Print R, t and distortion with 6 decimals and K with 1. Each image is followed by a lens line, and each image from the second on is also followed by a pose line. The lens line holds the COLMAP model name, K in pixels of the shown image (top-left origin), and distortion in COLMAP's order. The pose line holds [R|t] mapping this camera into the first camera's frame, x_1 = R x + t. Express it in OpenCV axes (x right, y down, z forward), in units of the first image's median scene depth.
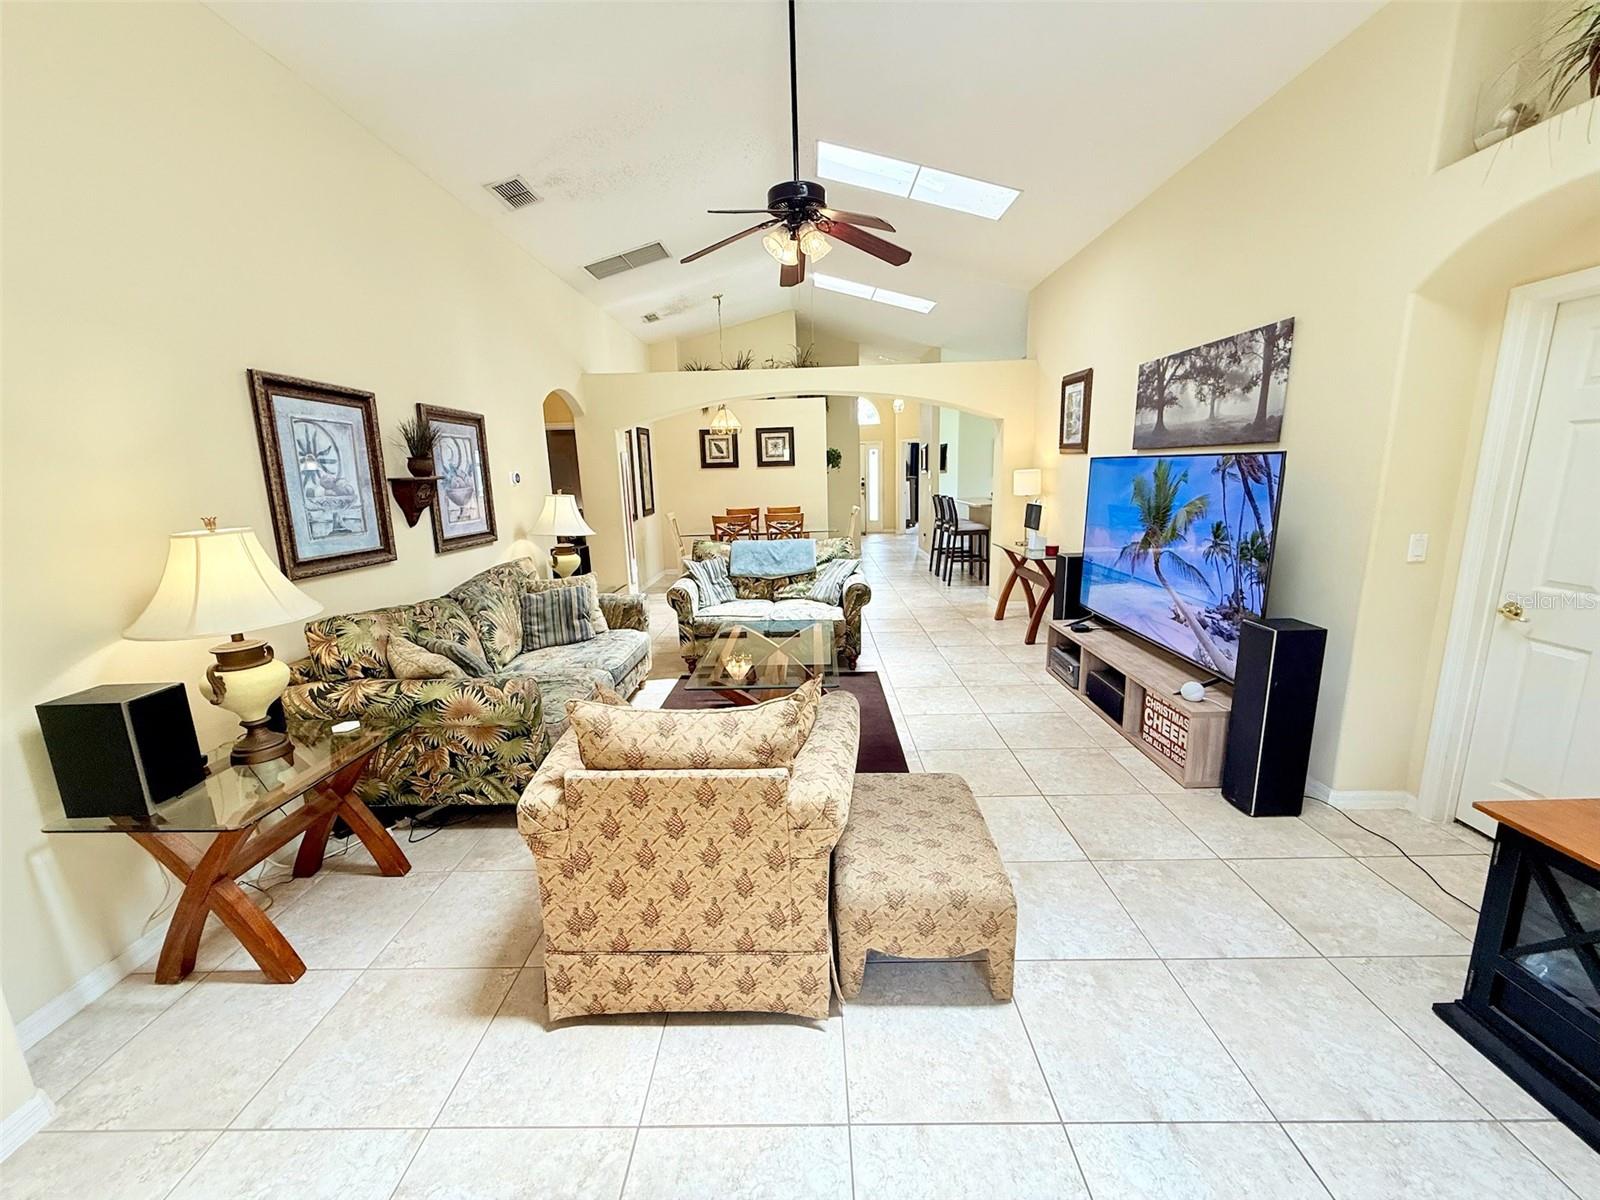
lens RADIAL K [[635.8, 0, 800.0], [0, 635.8, 600.0], [0, 0, 1]] dist [0.000511, 0.000113]
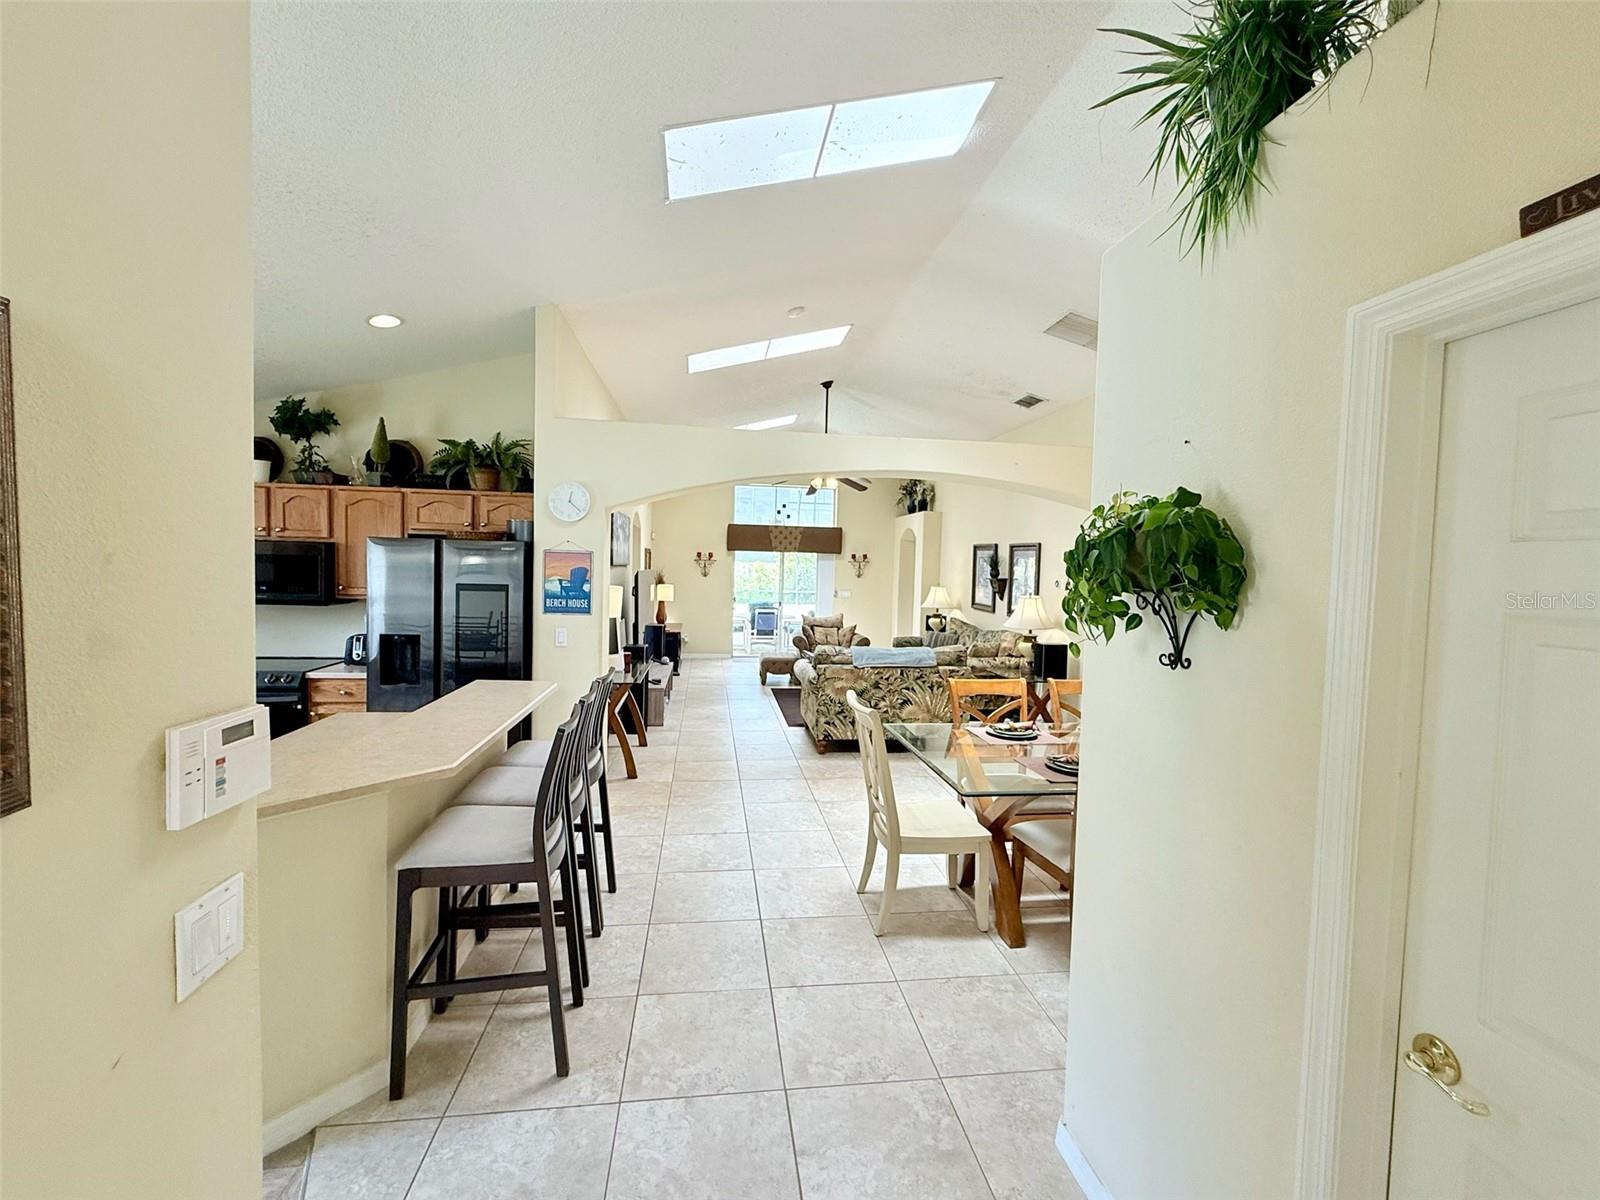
lens RADIAL K [[672.1, 0, 797.6], [0, 672.1, 592.4], [0, 0, 1]] dist [0.000361, 0.000082]
pose [[-0.989739, 0.009271, -0.142584, 0.406013], [-0.026194, 0.969209, 0.244844, -0.682712], [0.140464, 0.246066, -0.959021, 3.082536]]
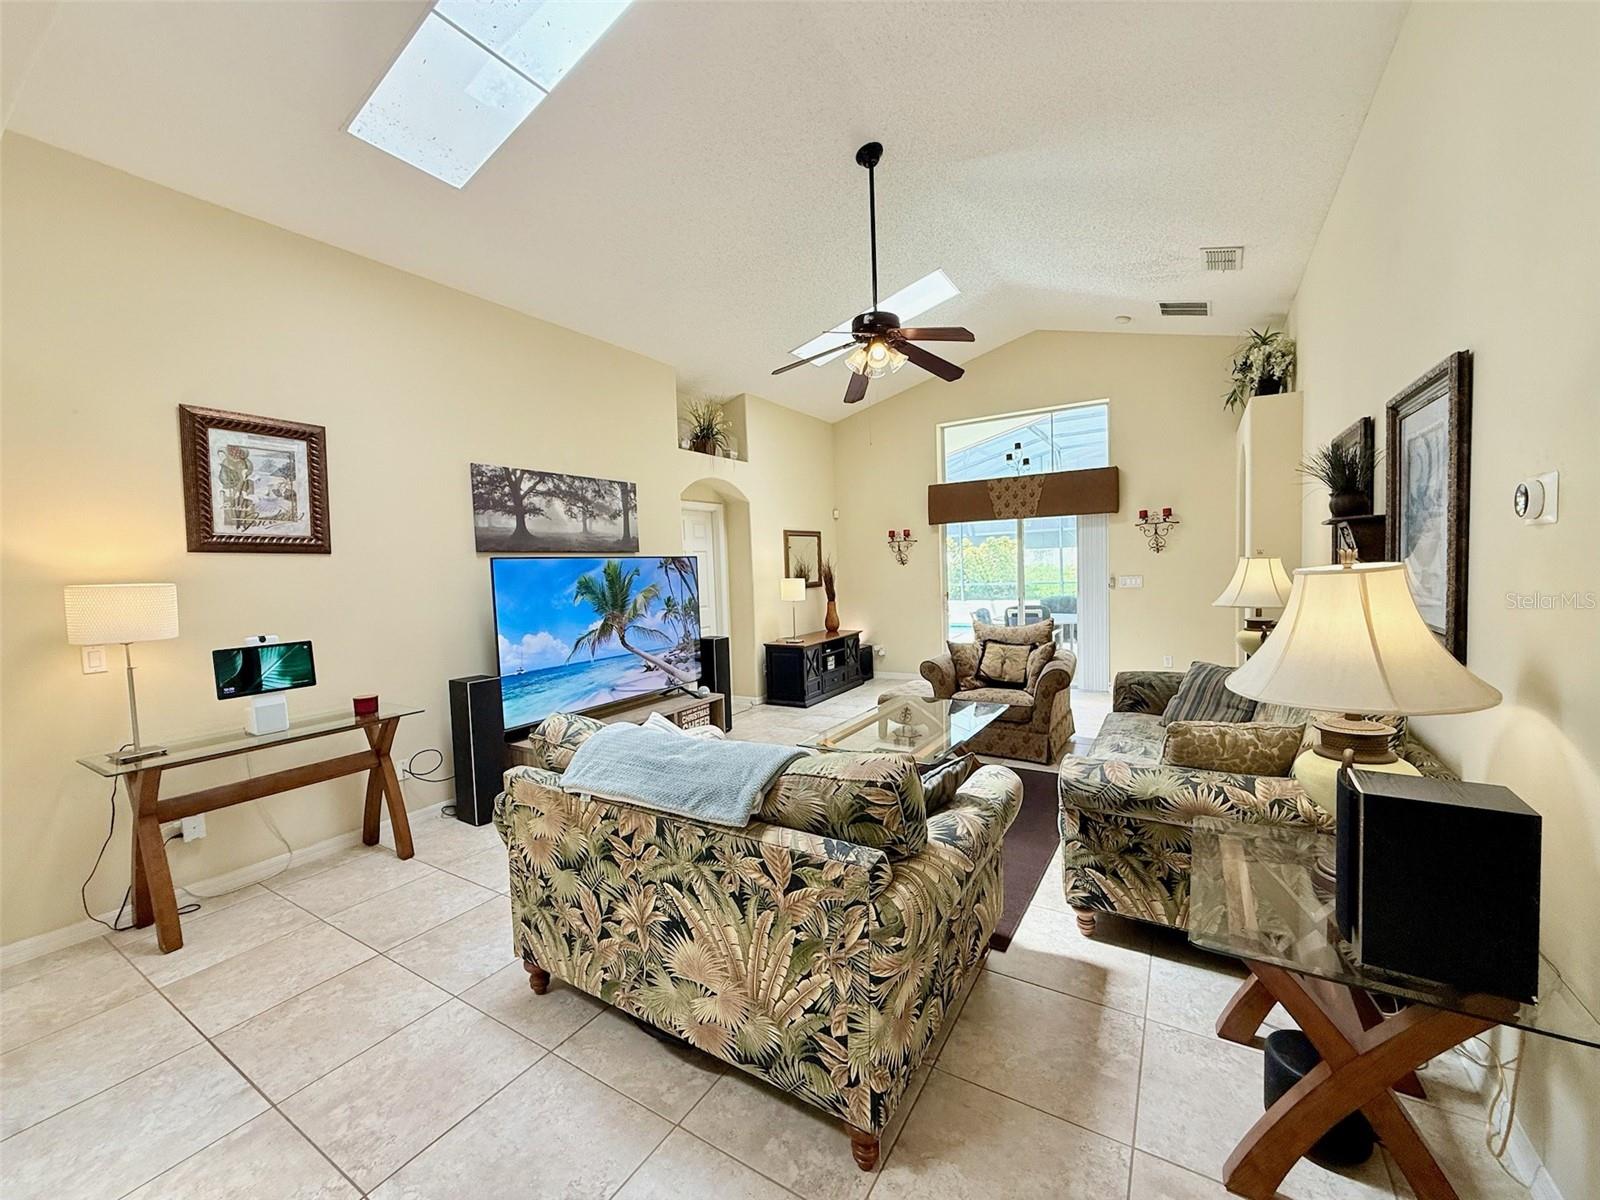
lens RADIAL K [[633.3, 0, 798.2], [0, 633.3, 599.7], [0, 0, 1]] dist [0.000258, 0.000108]
pose [[-0.853954, 0.031961, 0.519366, -0.419192], [0.164000, 0.963773, 0.210344, -0.351832], [-0.493829, 0.264800, -0.828260, 1.900856]]
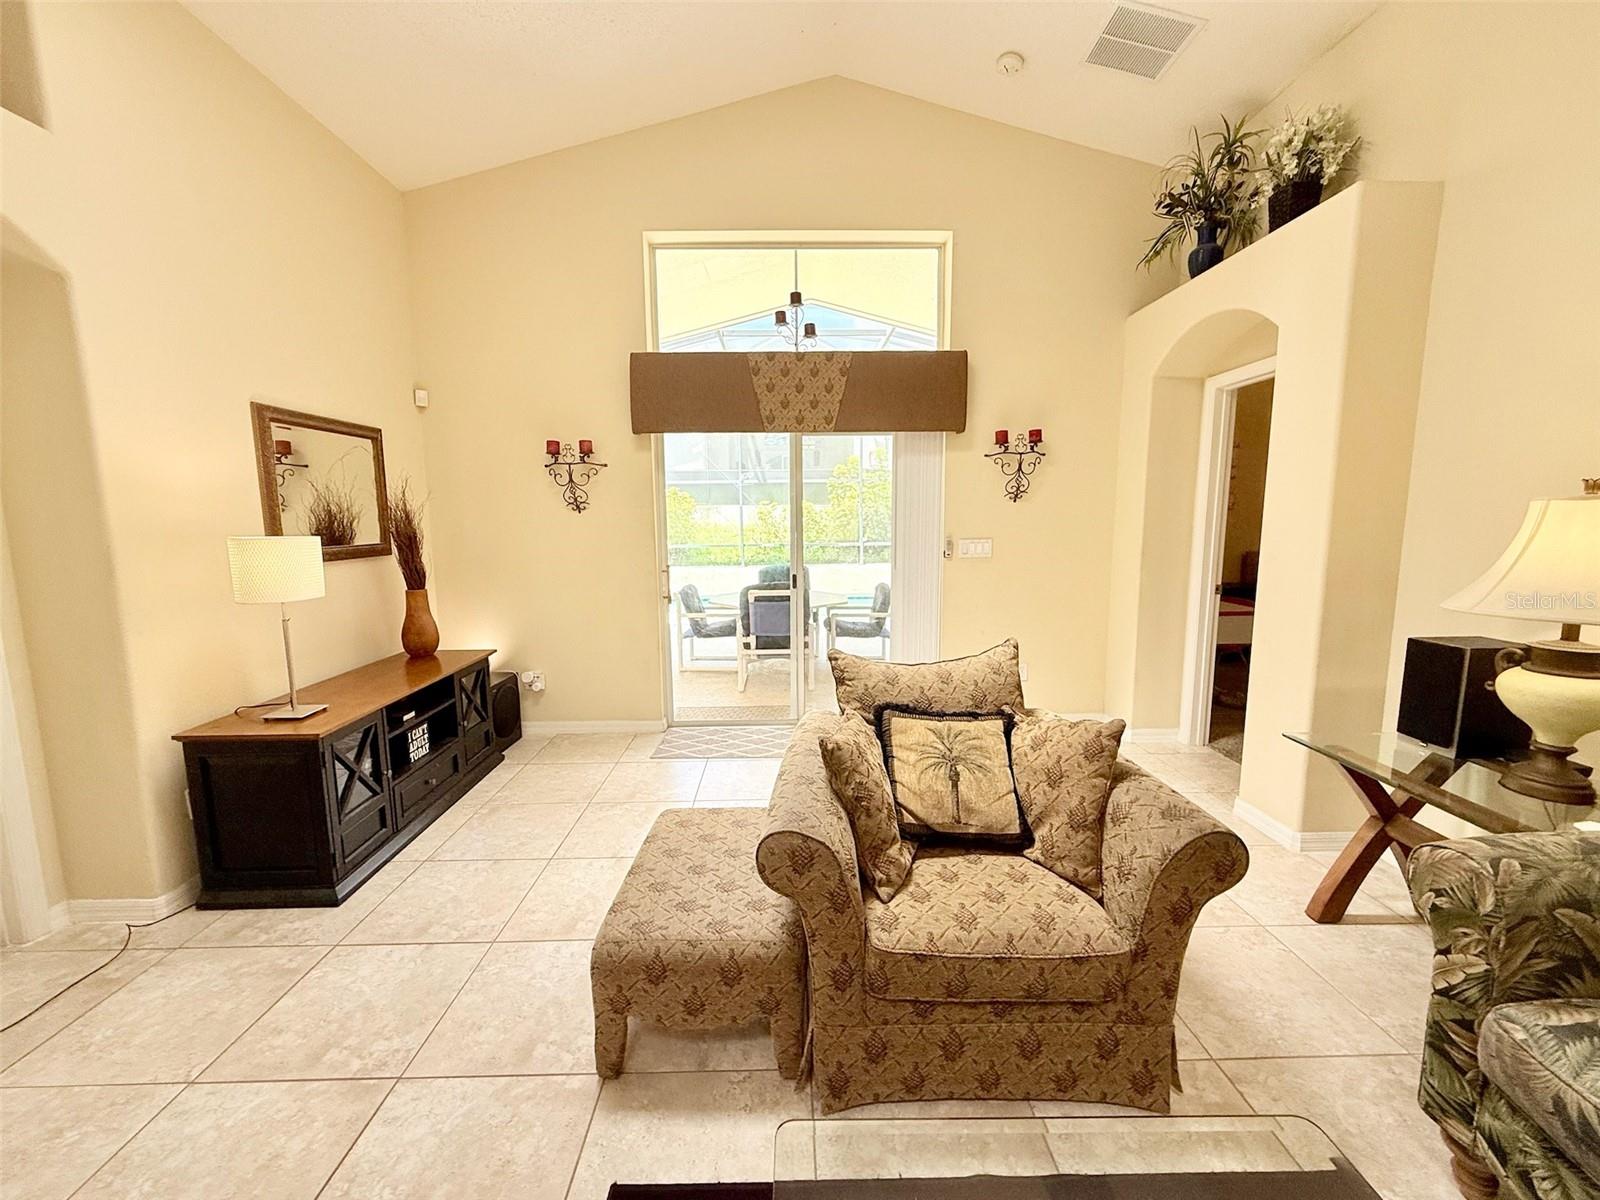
lens RADIAL K [[633.3, 0, 798.2], [0, 633.3, 599.7], [0, 0, 1]] dist [0.000258, 0.000108]
pose [[-0.998877, 0.041703, -0.022469, 0.041589], [0.032055, 0.944272, 0.327603, -0.157741], [0.034879, 0.326515, -0.944548, 1.006618]]
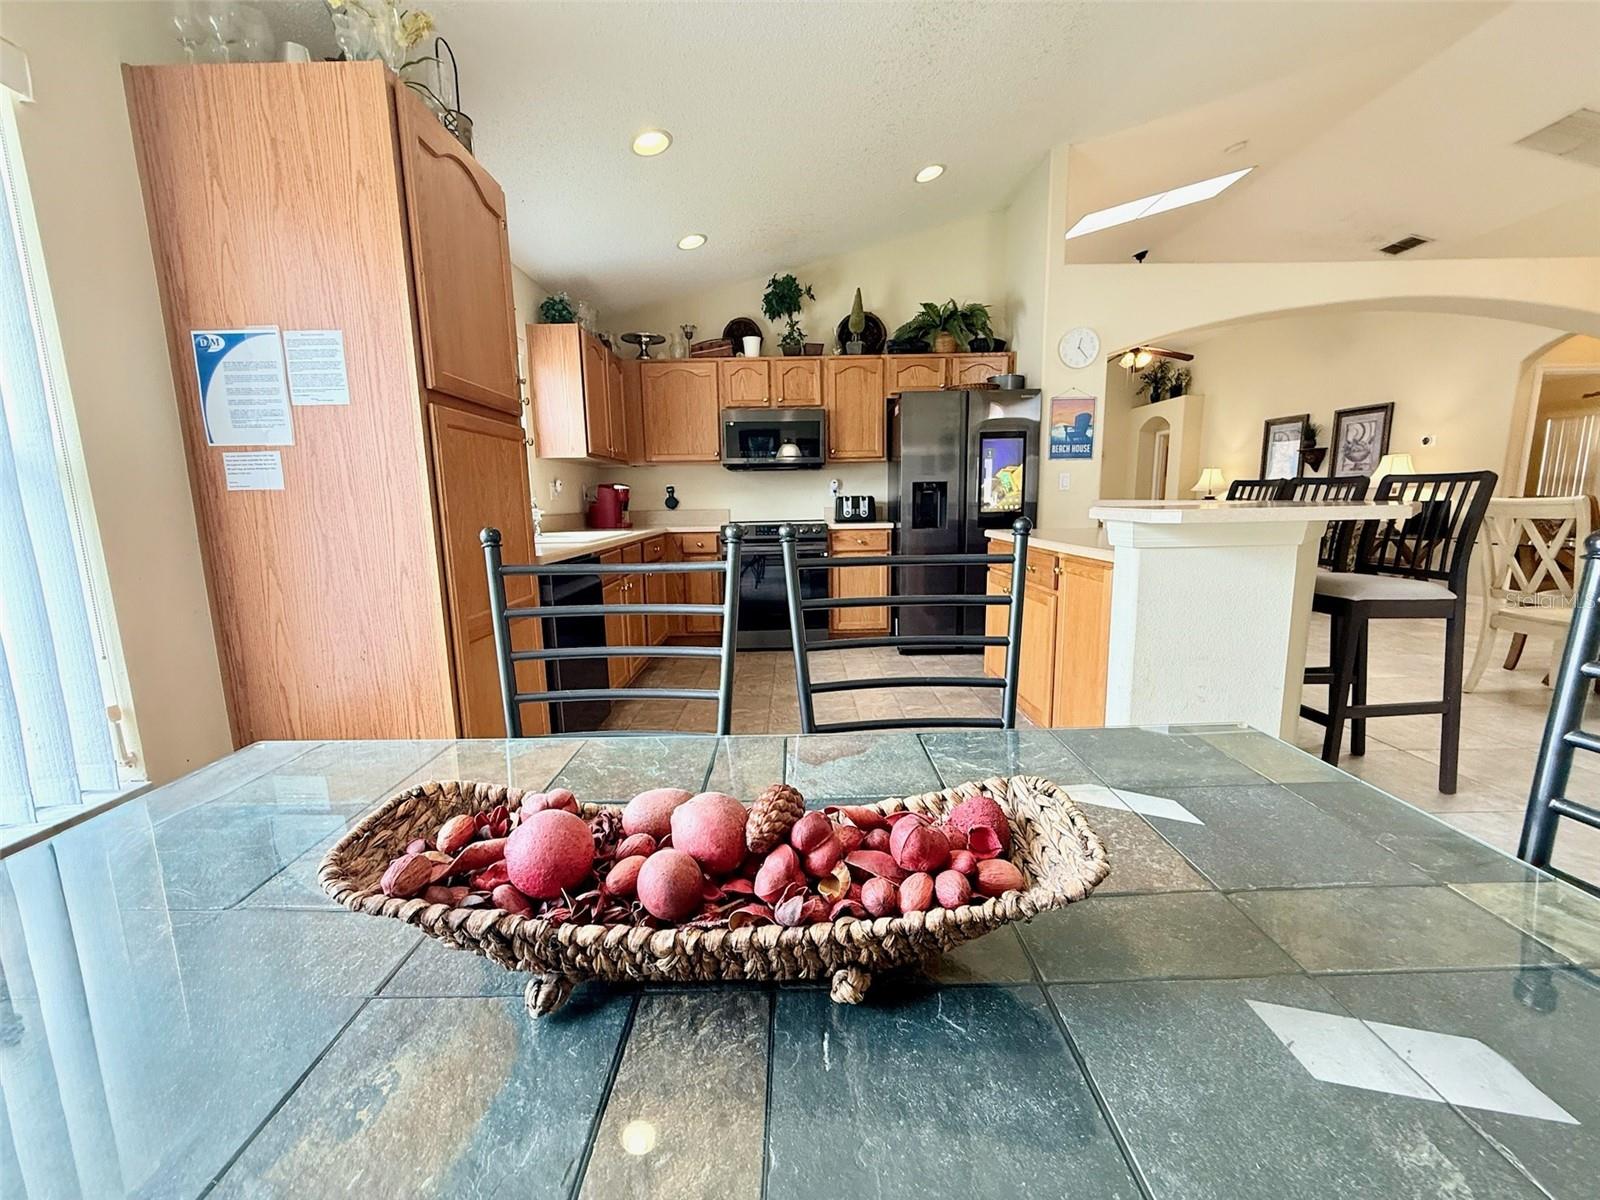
lens RADIAL K [[635.8, 0, 800.0], [0, 635.8, 600.0], [0, 0, 1]] dist [0.000511, 0.000113]
pose [[-0.998688, 0.049966, -0.011177, 1.164448], [0.042757, 0.933964, 0.354800, -0.543927], [0.028167, 0.353857, -0.934875, 3.088870]]
